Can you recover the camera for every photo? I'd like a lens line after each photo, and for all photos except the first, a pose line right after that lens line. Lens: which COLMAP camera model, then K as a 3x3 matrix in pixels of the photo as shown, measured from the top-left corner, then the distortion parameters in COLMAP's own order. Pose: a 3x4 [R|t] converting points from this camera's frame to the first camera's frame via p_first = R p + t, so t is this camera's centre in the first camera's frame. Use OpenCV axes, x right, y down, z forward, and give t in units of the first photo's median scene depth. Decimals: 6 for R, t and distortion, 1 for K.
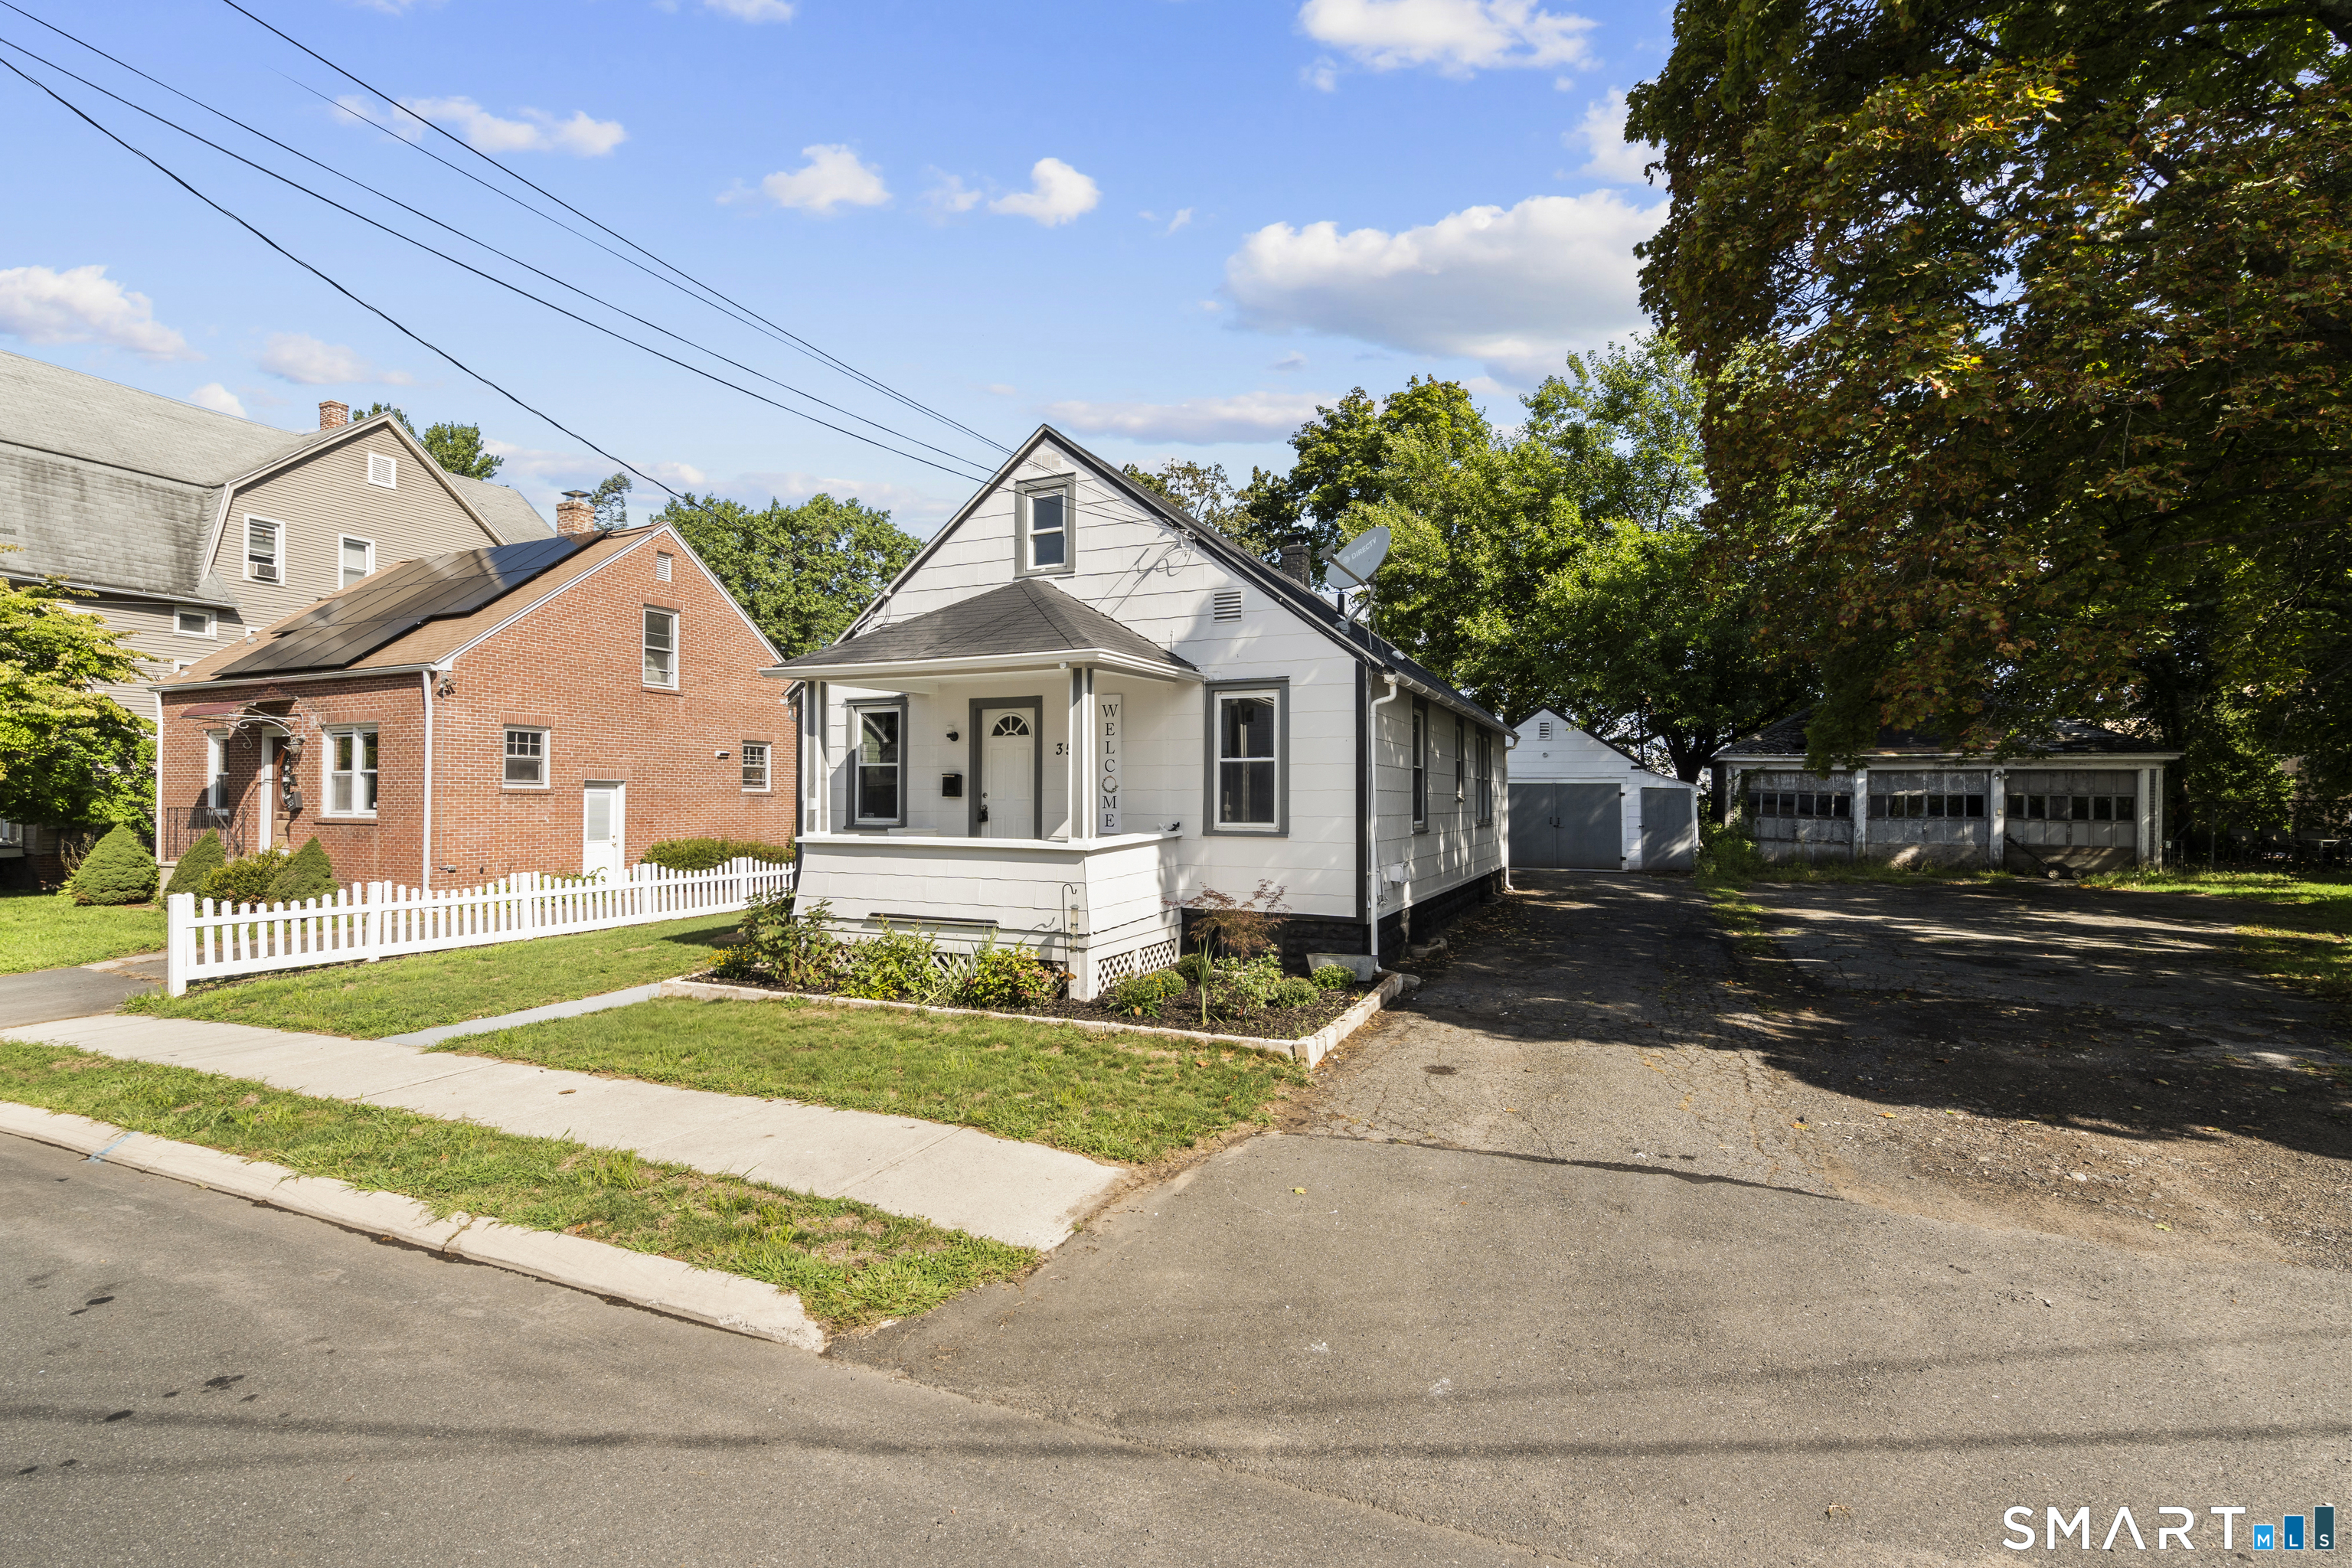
lens RADIAL K [[1060.0, 0, 1179.1], [0, 1060.0, 790.4], [0, 0, 1]] dist [-0.010770, 0.005364]
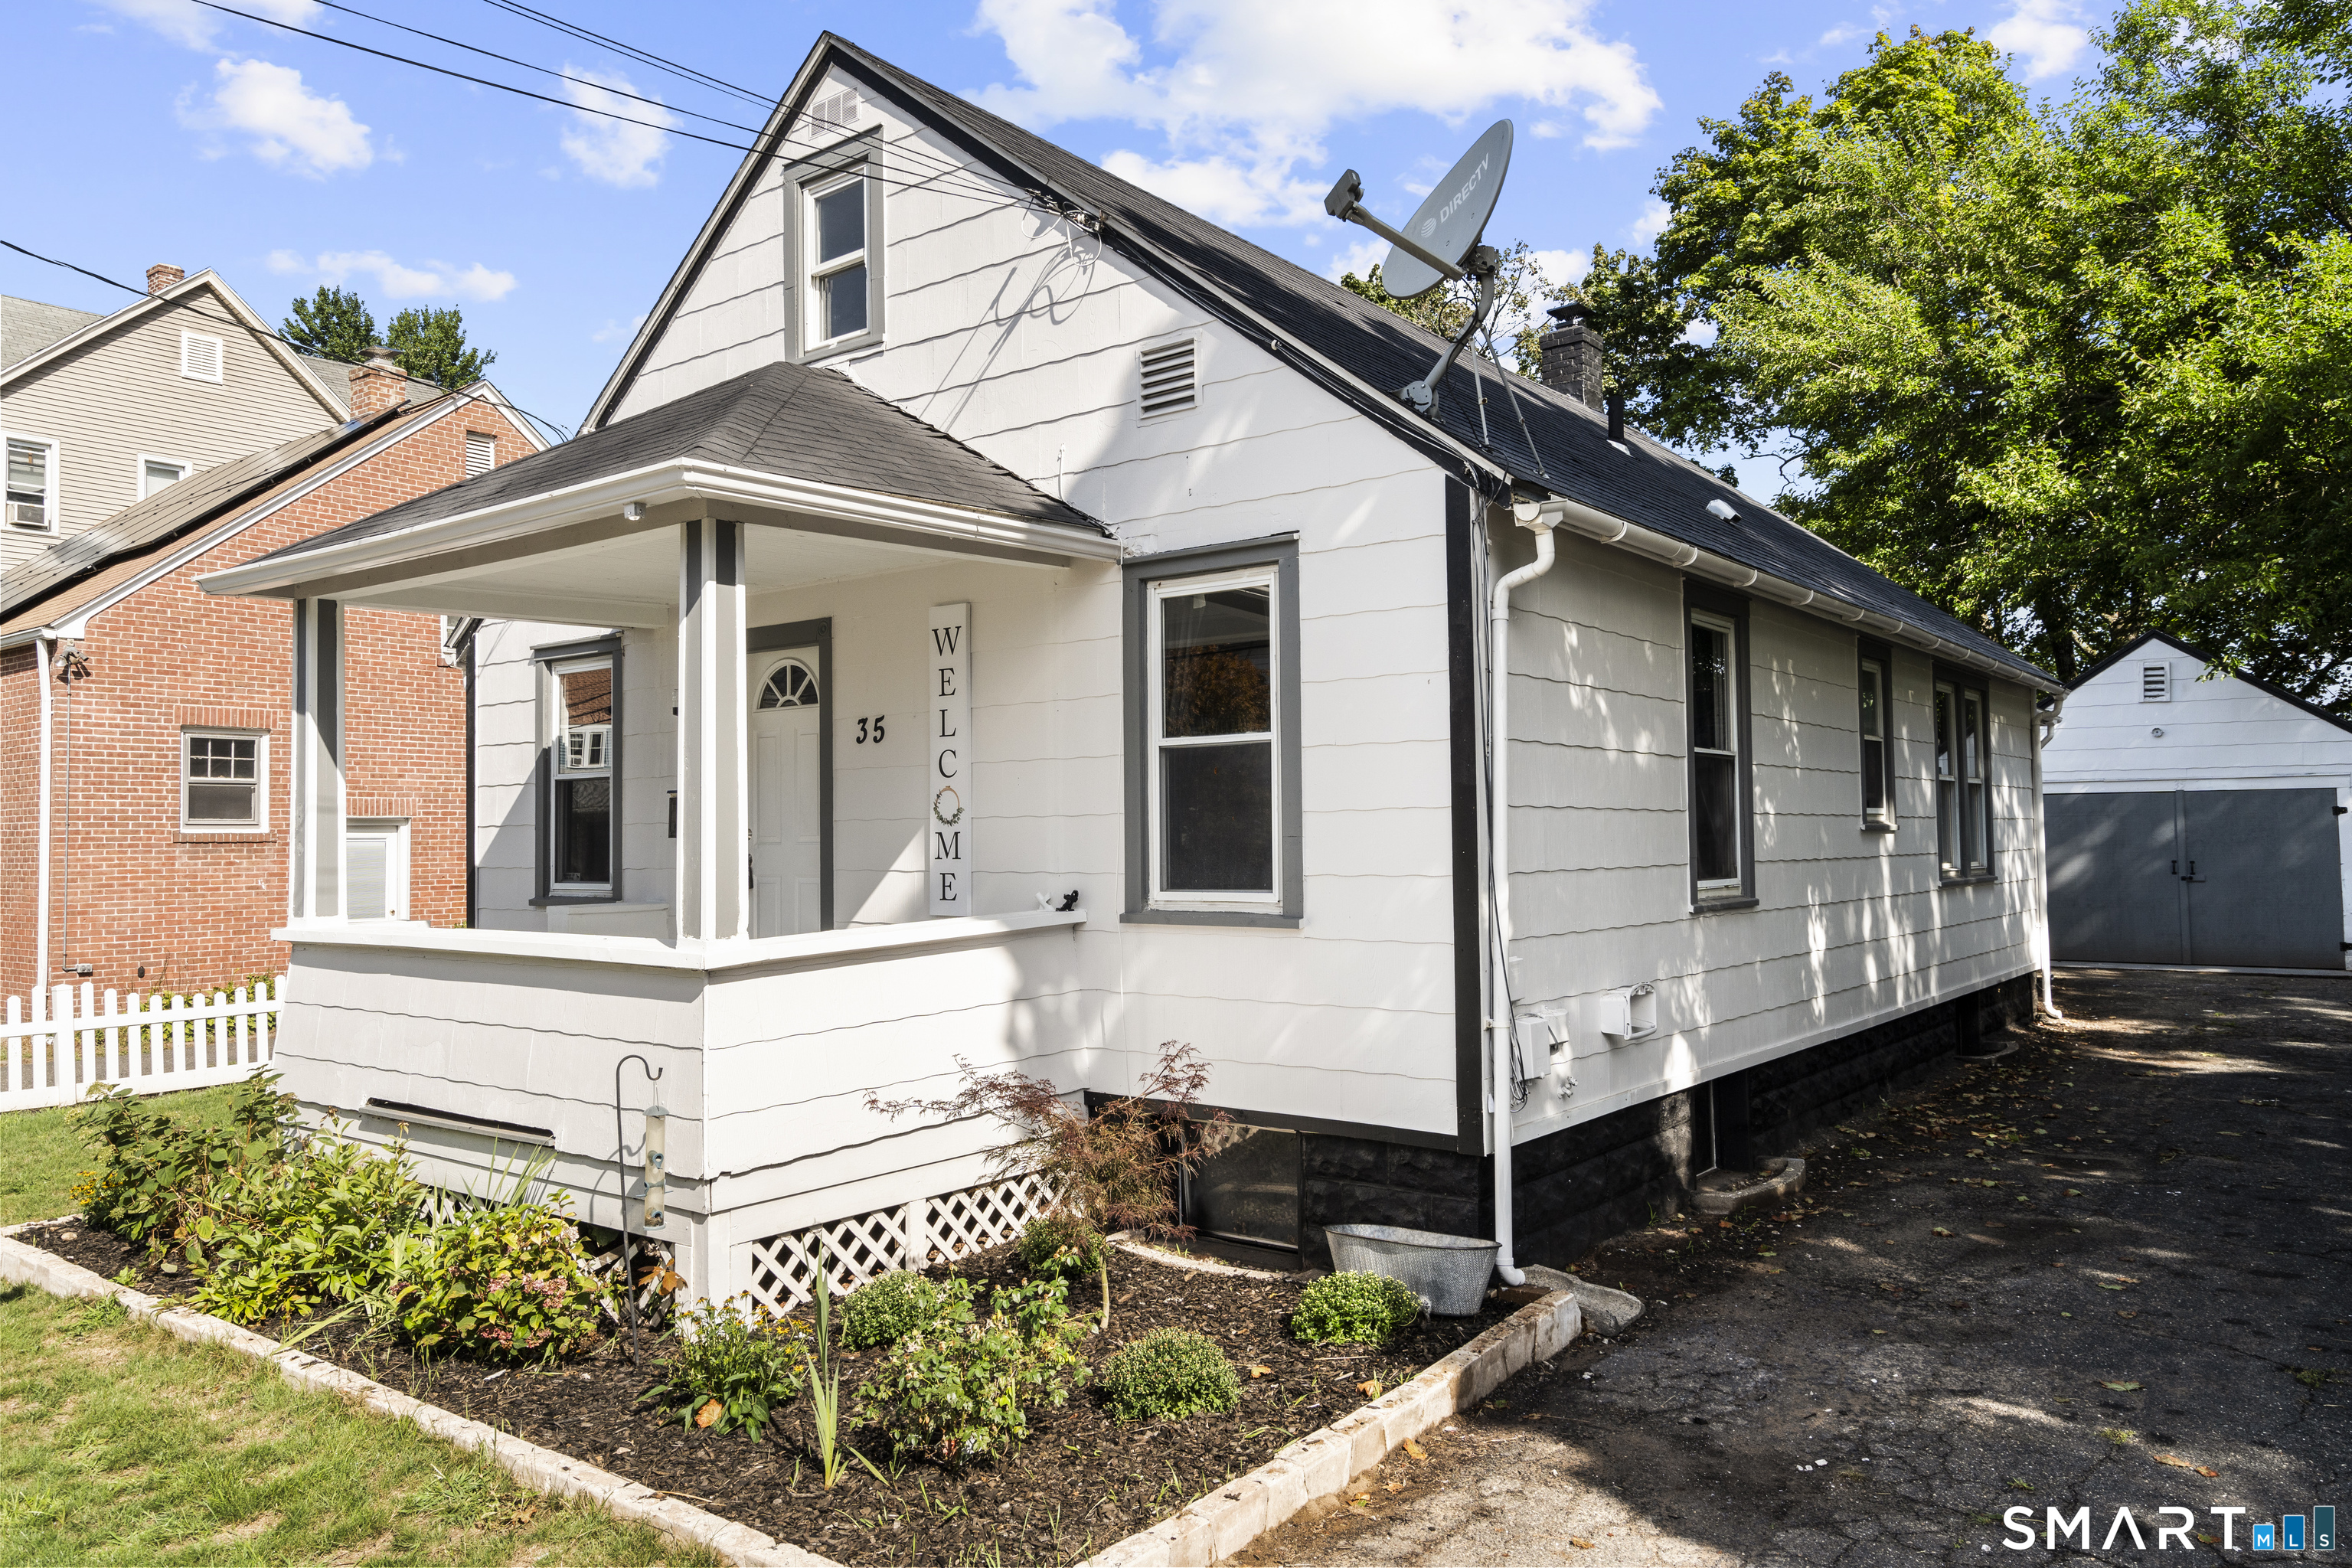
lens RADIAL K [[1634.0, 0, 1180.8], [0, 1634.0, 791.6], [0, 0, 1]] dist [0.008623, 0.001019]
pose [[0.971811, -0.020571, -0.234860, 0.177629], [0.016047, 0.999647, -0.021158, 0.004163], [0.235213, 0.016793, 0.971799, 0.330982]]
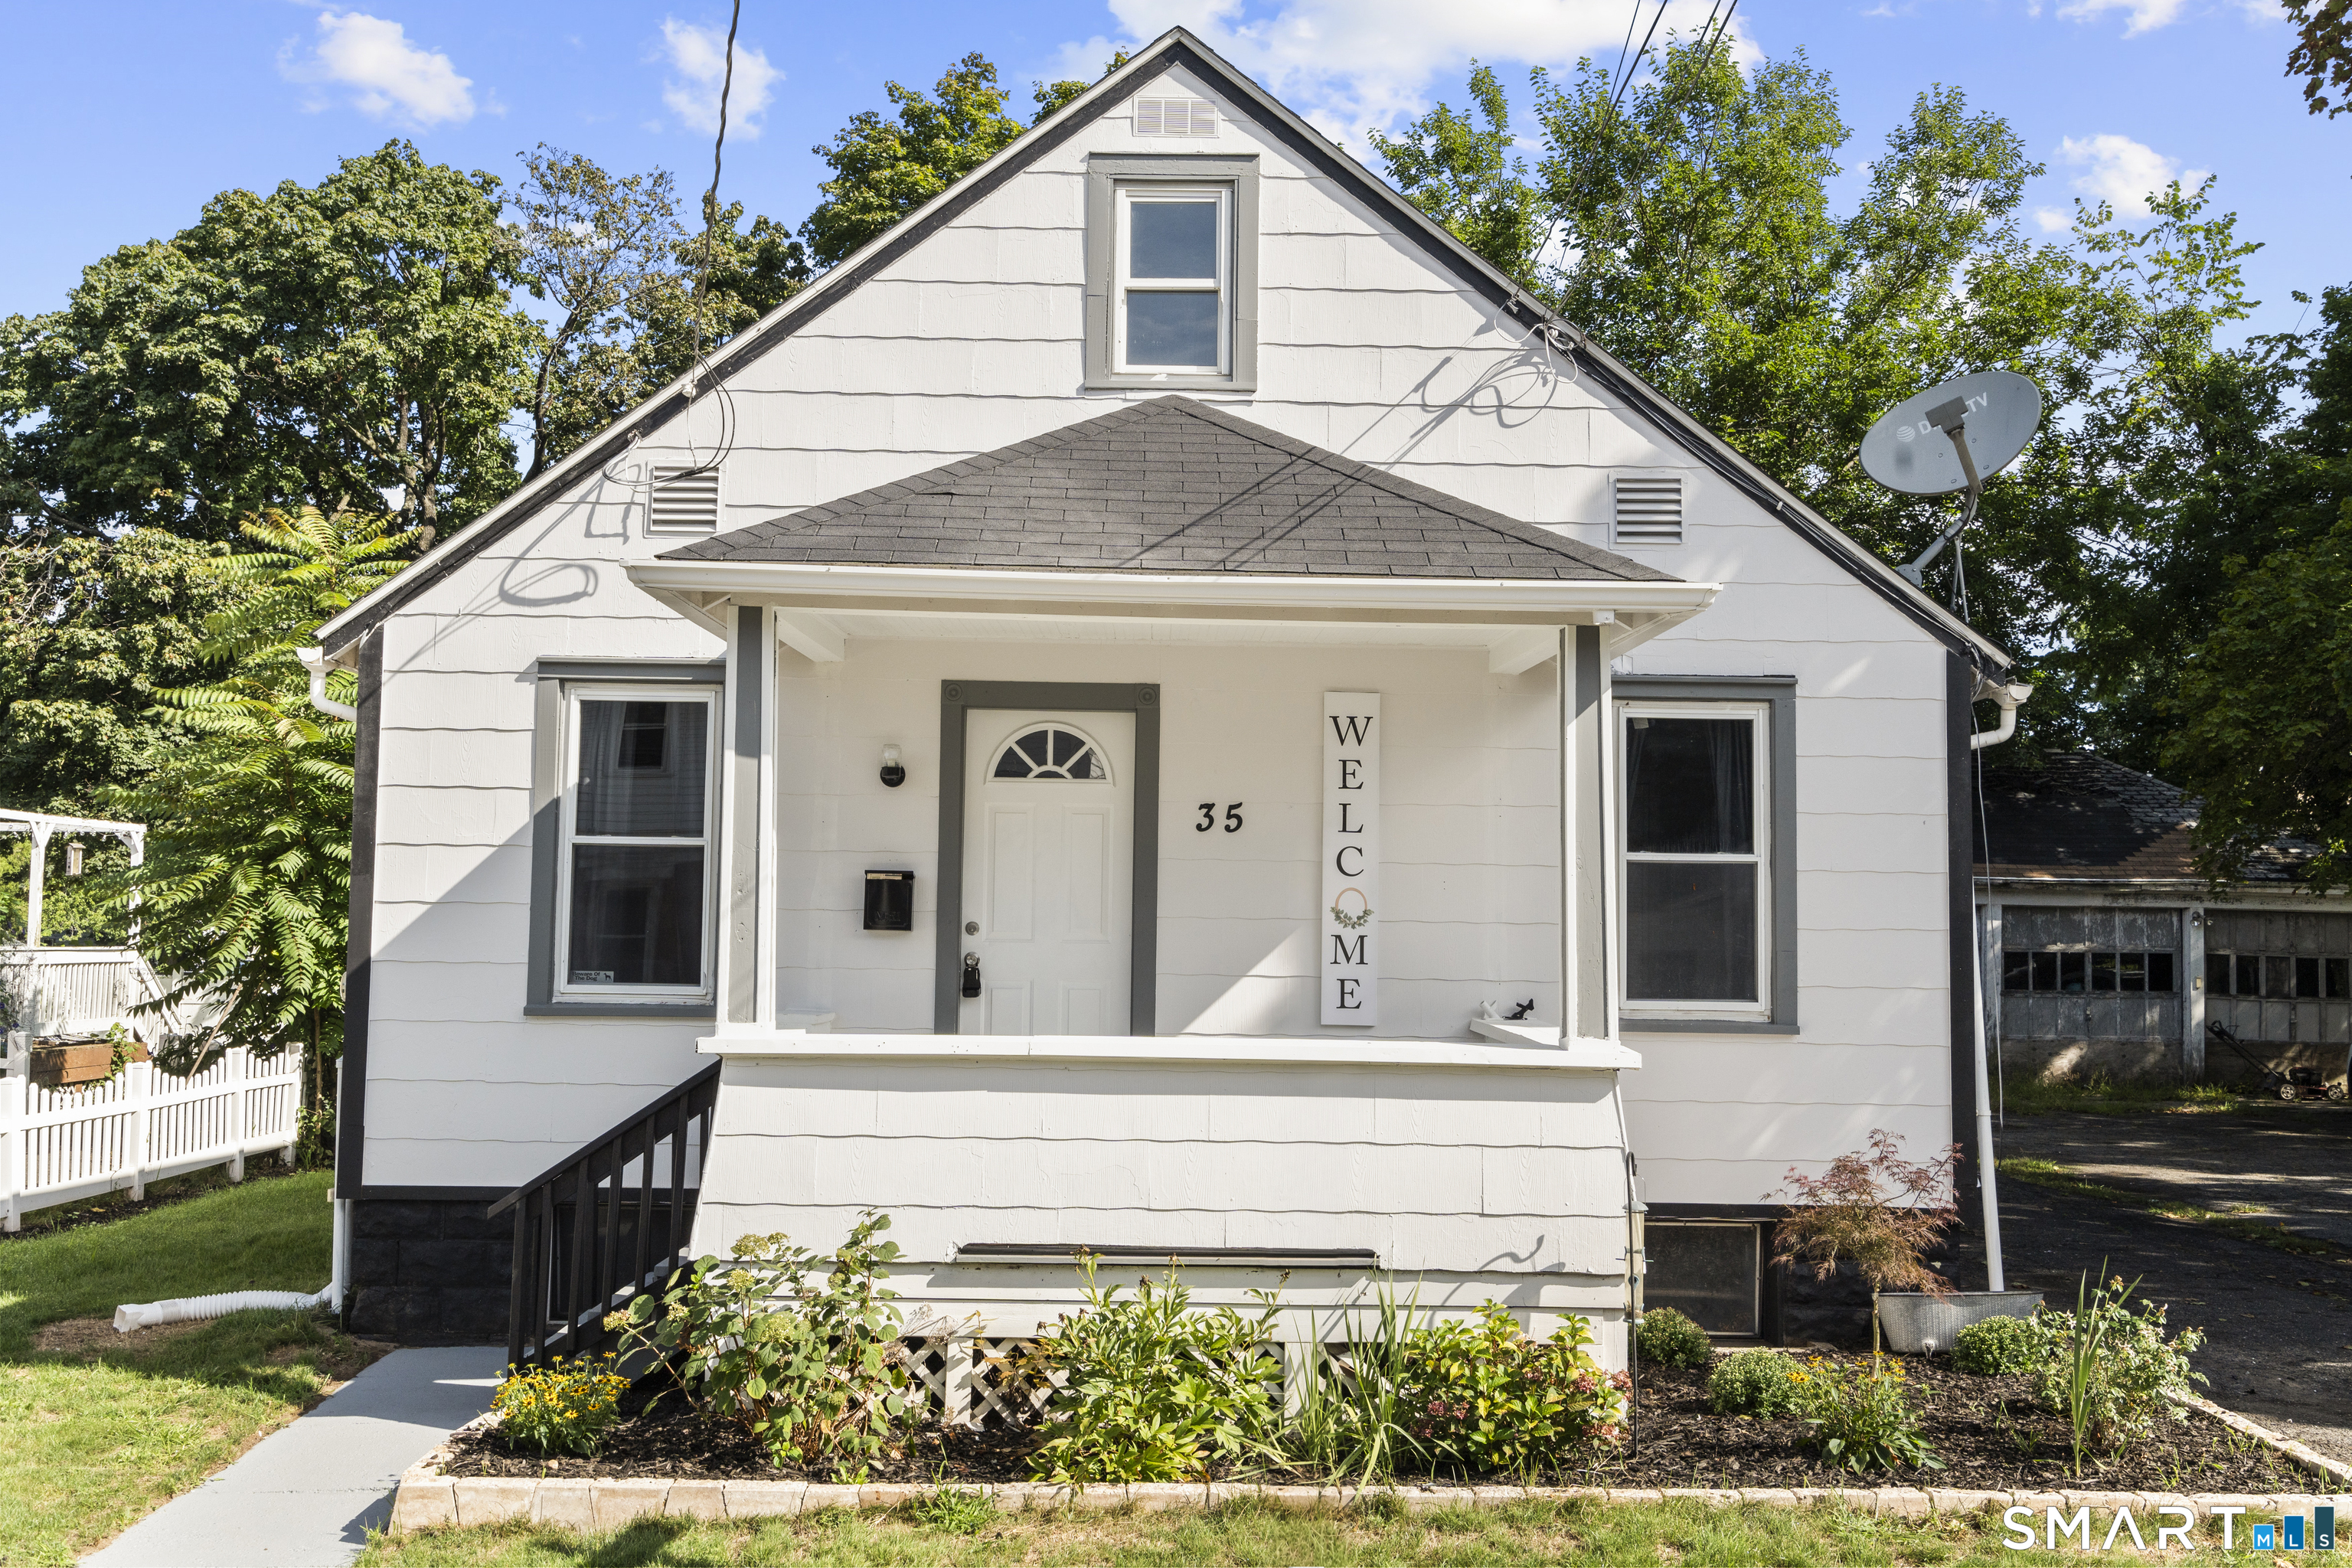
lens RADIAL K [[2291.7, 0, 1180.0], [0, 2291.7, 791.8], [0, 0, 1]] dist [0.014470, 0.003235]
pose [[0.905187, 0.040765, 0.423054, -0.471995], [-0.015831, 0.997933, -0.062288, 0.005894], [-0.424719, 0.049685, 0.903961, 0.199265]]
